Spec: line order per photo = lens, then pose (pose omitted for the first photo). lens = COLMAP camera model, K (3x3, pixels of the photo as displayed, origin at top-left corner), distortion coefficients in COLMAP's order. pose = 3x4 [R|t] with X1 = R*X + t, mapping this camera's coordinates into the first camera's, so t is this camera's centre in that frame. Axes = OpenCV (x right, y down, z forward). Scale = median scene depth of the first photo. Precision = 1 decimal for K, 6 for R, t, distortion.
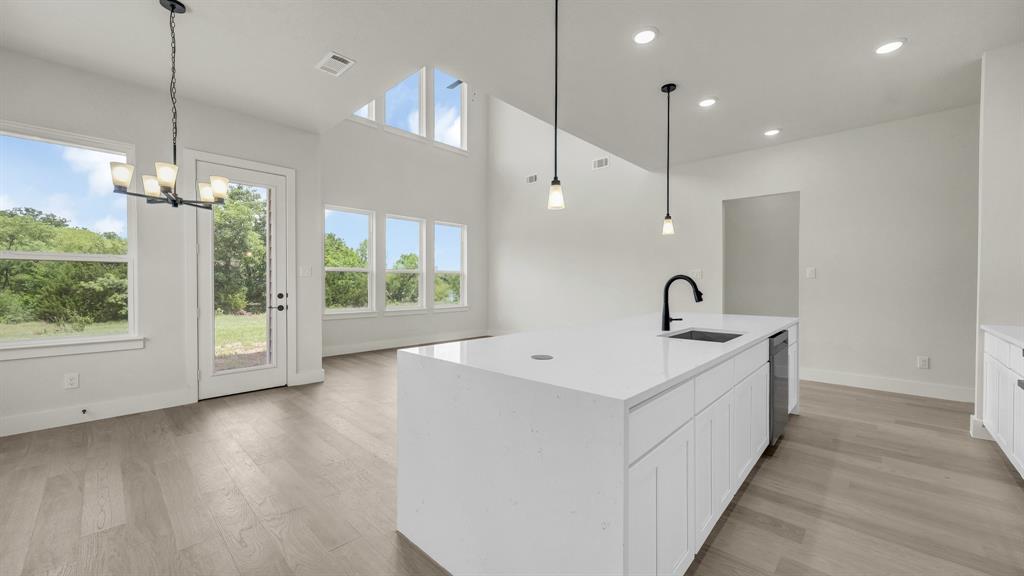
lens RADIAL K [[391.0, 0, 512.0], [0, 391.0, 288.0], [0, 0, 1]] dist [0.007723, 0.000179]
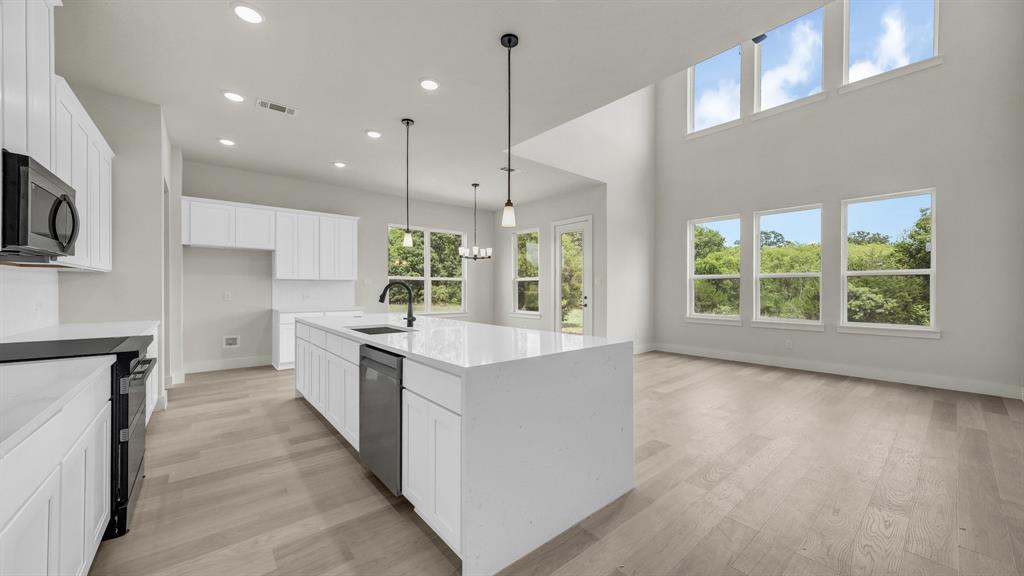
lens RADIAL K [[361.0, 0, 512.0], [0, 361.0, 288.0], [0, 0, 1]] dist [0.000557, 0.000182]
pose [[-0.110623, -0.008567, -0.993826, 0.934063], [-0.012996, 0.999890, -0.007173, -0.004215], [0.993778, 0.012123, -0.110722, 0.909661]]
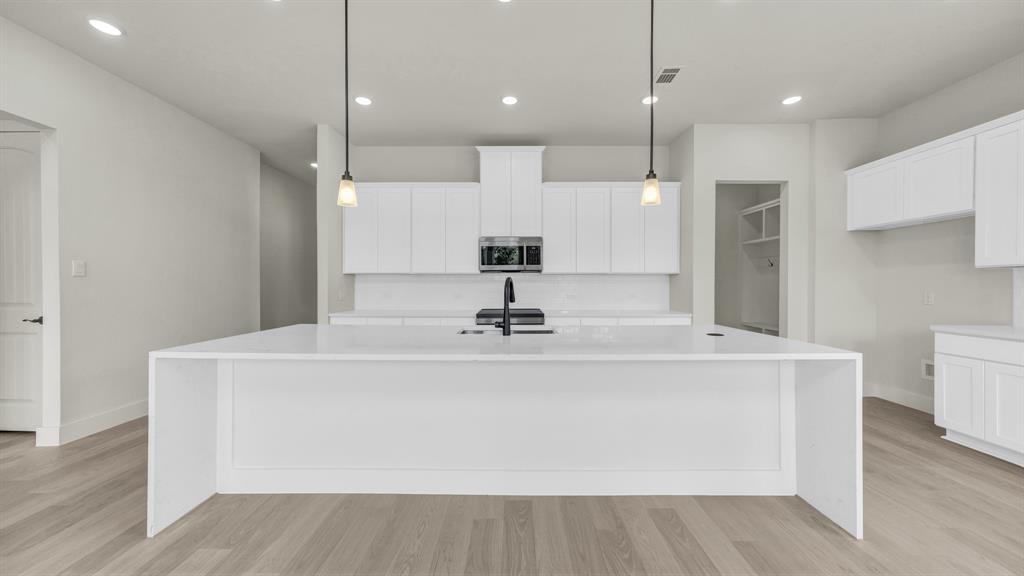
lens RADIAL K [[361.0, 0, 512.0], [0, 361.0, 288.0], [0, 0, 1]] dist [0.000557, 0.000182]
pose [[-0.689053, -0.009691, 0.724646, -0.148509], [0.005929, 0.999802, 0.019008, -0.013468], [-0.724687, 0.017394, -0.688859, 1.001358]]
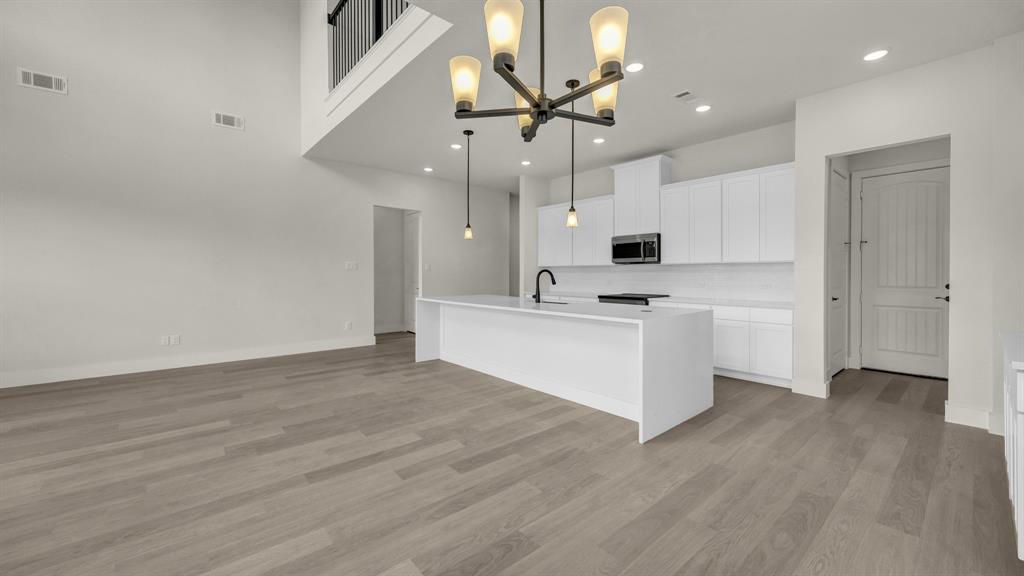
lens RADIAL K [[393.1, 0, 508.2], [0, 393.1, 276.2], [0, 0, 1]] dist [0.002796, 0.000155]
pose [[0.095417, -0.009603, 0.995391, -0.809395], [0.011001, 0.999903, 0.008592, -0.012106], [-0.995377, 0.010130, 0.095514, 0.598807]]
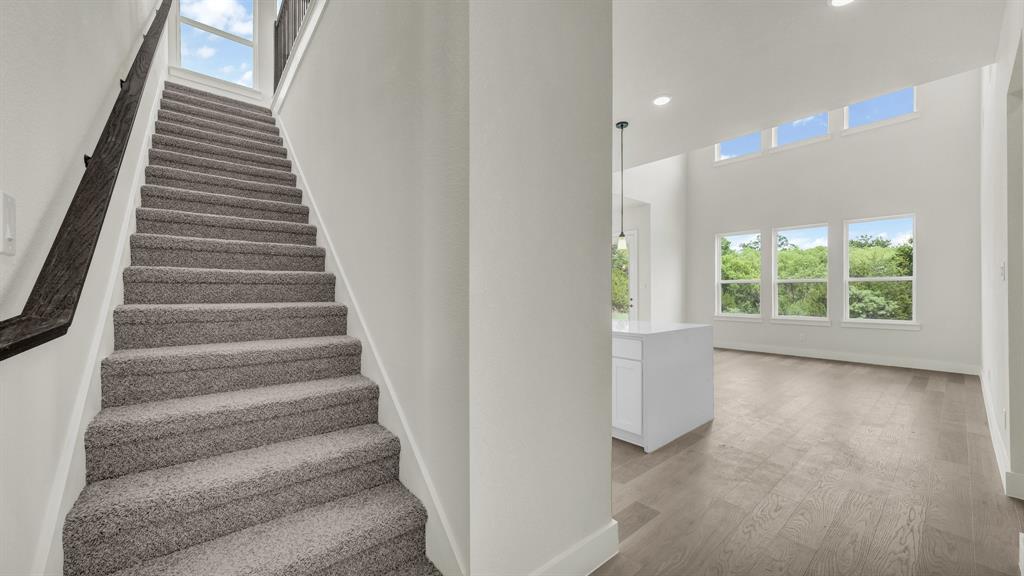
lens RADIAL K [[371.6, 0, 514.9], [0, 371.6, 290.3], [0, 0, 1]] dist [0.001297, 0.000220]
pose [[-0.096837, -0.010056, -0.995249, 1.298065], [-0.011799, 0.999890, -0.008955, -0.001025], [0.995230, 0.010876, -0.096945, 0.648099]]
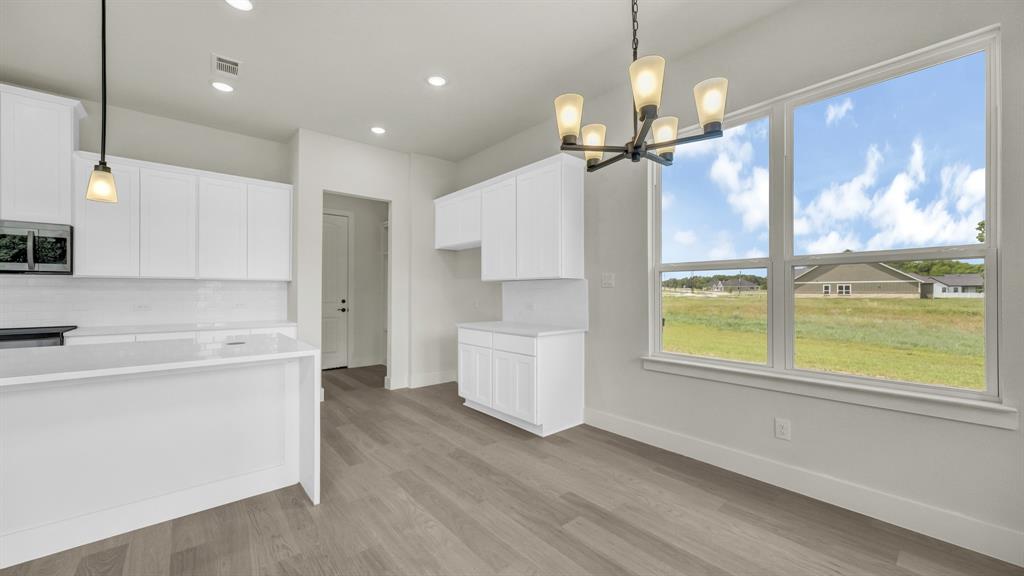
lens RADIAL K [[392.3, 0, 525.4], [0, 392.3, 292.4], [0, 0, 1]] dist [-0.015569, -0.000006]
pose [[-0.997292, -0.005931, 0.073297, -0.445195], [-0.005112, 0.999922, 0.011360, -0.015734], [-0.073359, 0.010955, -0.997245, 0.944560]]
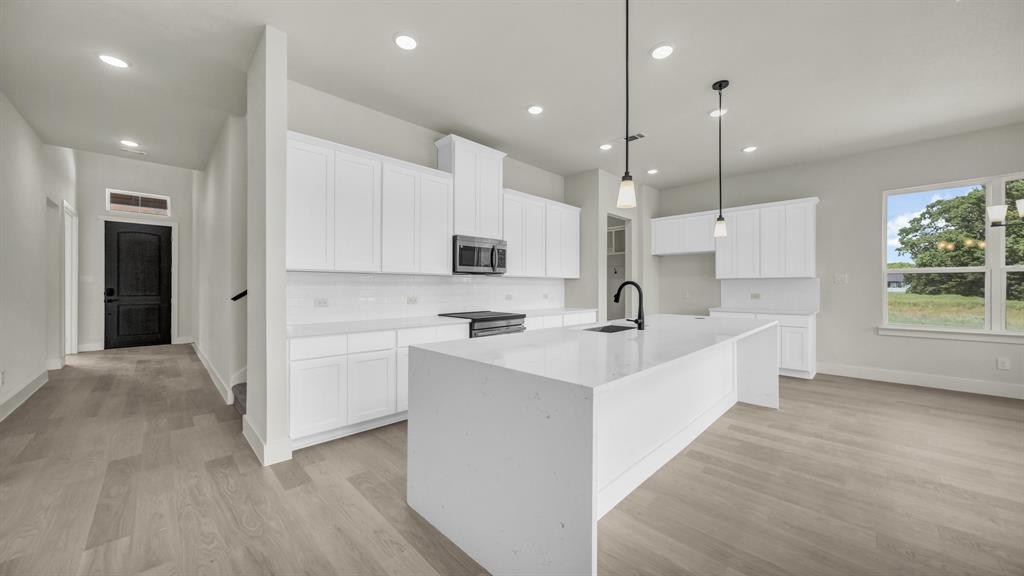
lens RADIAL K [[363.6, 0, 517.5], [0, 363.6, 287.5], [0, 0, 1]] dist [-0.006055, 0.000029]
pose [[-0.999932, -0.003965, 0.011007, 0.482716], [-0.003835, 0.999924, 0.011724, -0.014179], [-0.011053, 0.011681, -0.999871, 1.298253]]
